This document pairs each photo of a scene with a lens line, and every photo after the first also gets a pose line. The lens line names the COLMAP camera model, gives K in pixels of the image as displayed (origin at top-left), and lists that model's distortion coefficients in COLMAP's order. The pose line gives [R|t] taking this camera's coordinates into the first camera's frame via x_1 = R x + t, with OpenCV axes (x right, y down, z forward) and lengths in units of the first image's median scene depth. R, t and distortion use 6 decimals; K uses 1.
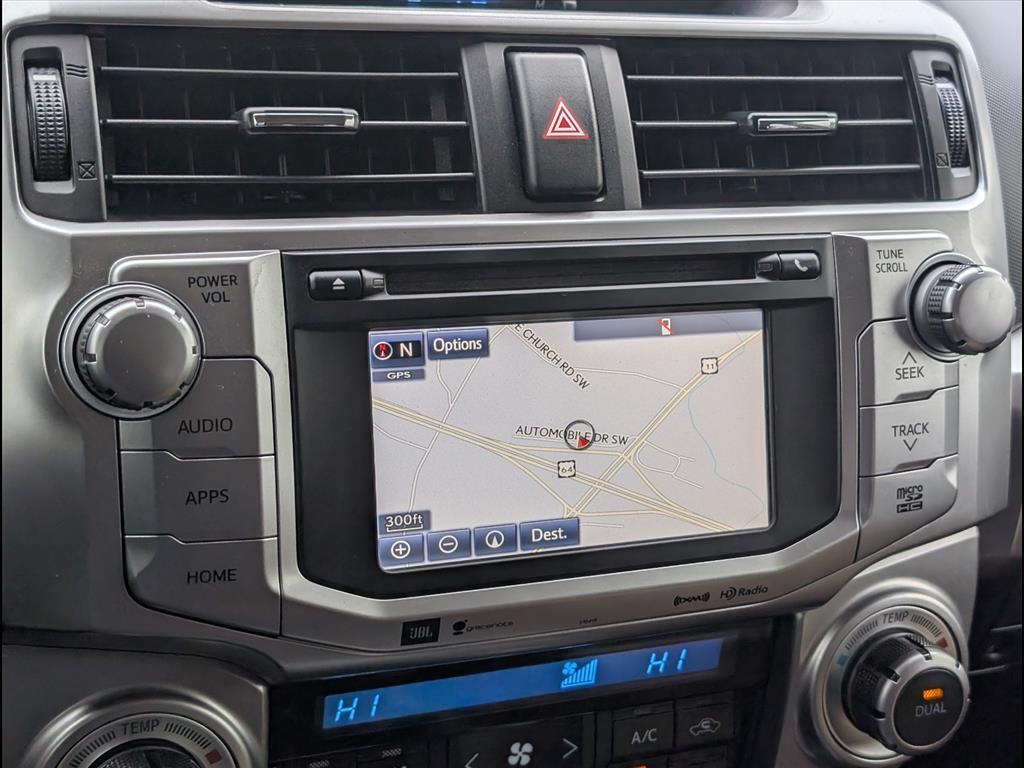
lens RADIAL K [[1583.4, 0, 557.6], [0, 1583.4, 382.8], [0, 0, 1]] dist [0.313453, -1.399122]
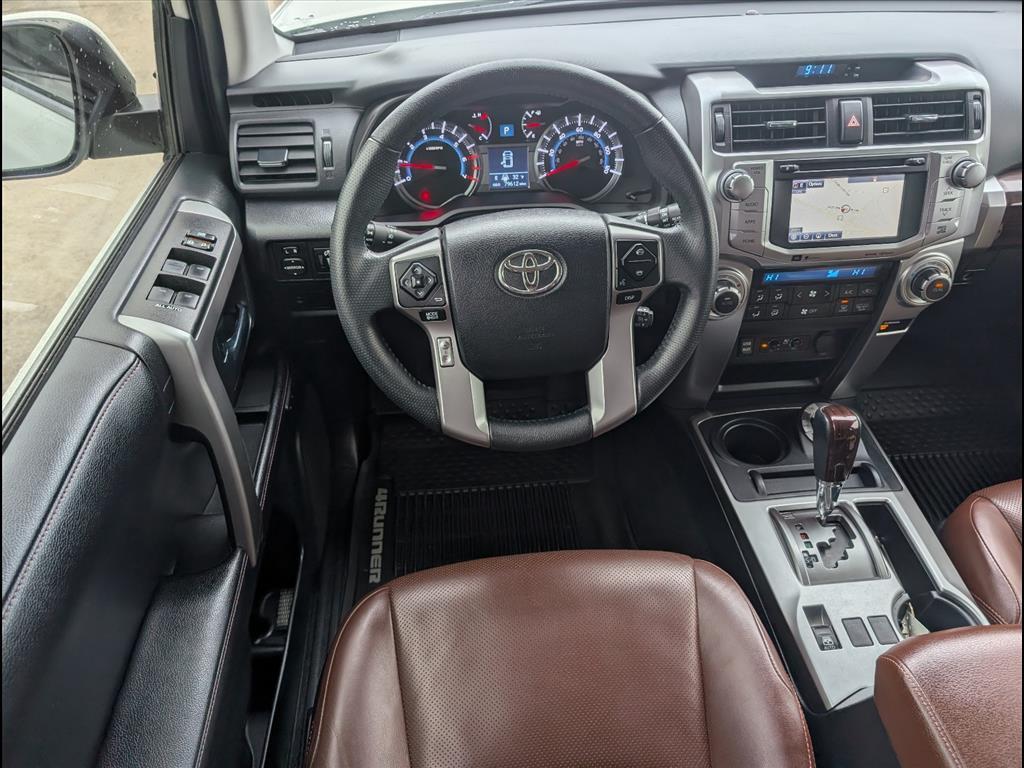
lens RADIAL K [[745.4, 0, 512.0], [0, 745.4, 384.0], [0, 0, 1]] dist [-0.009348, 0.005061]
pose [[0.943754, 0.110863, -0.311508, -0.132492], [-0.012463, 0.953373, 0.301538, -0.089725], [0.330413, -0.280695, 0.901131, -0.931155]]
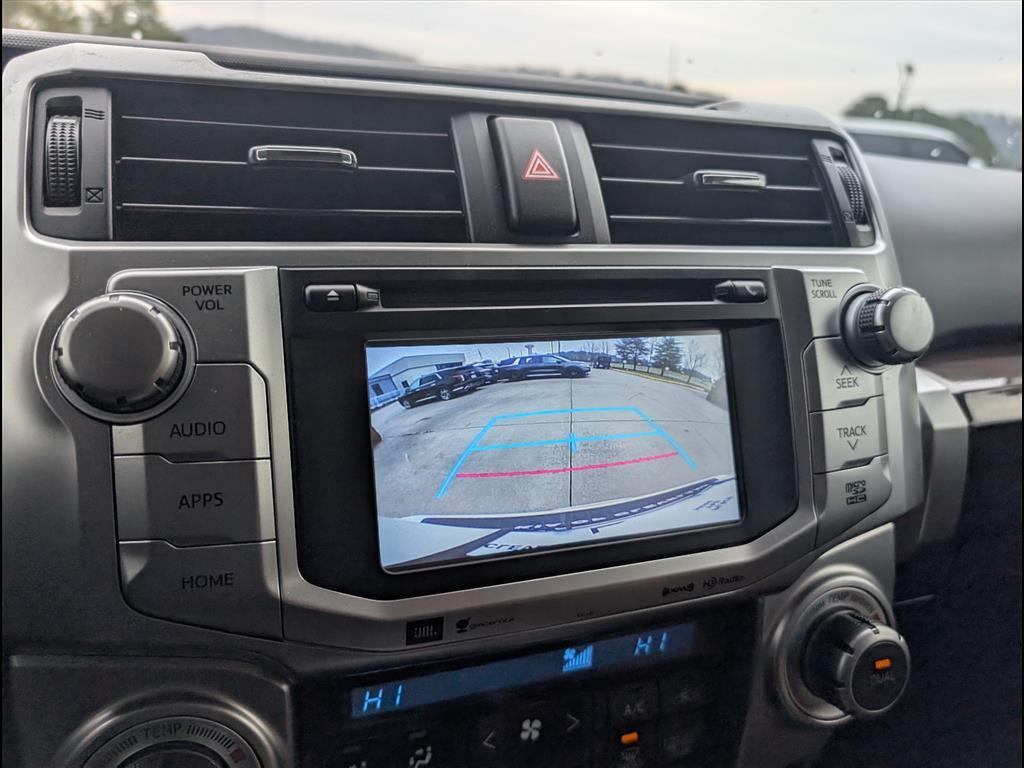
lens RADIAL K [[745.4, 0, 512.0], [0, 745.4, 384.0], [0, 0, 1]] dist [-0.009348, 0.005061]
pose [[0.997557, -0.049526, -0.049273, 0.002510], [0.042152, 0.989135, -0.140836, 0.063343], [0.055713, 0.138415, 0.988806, 0.468904]]
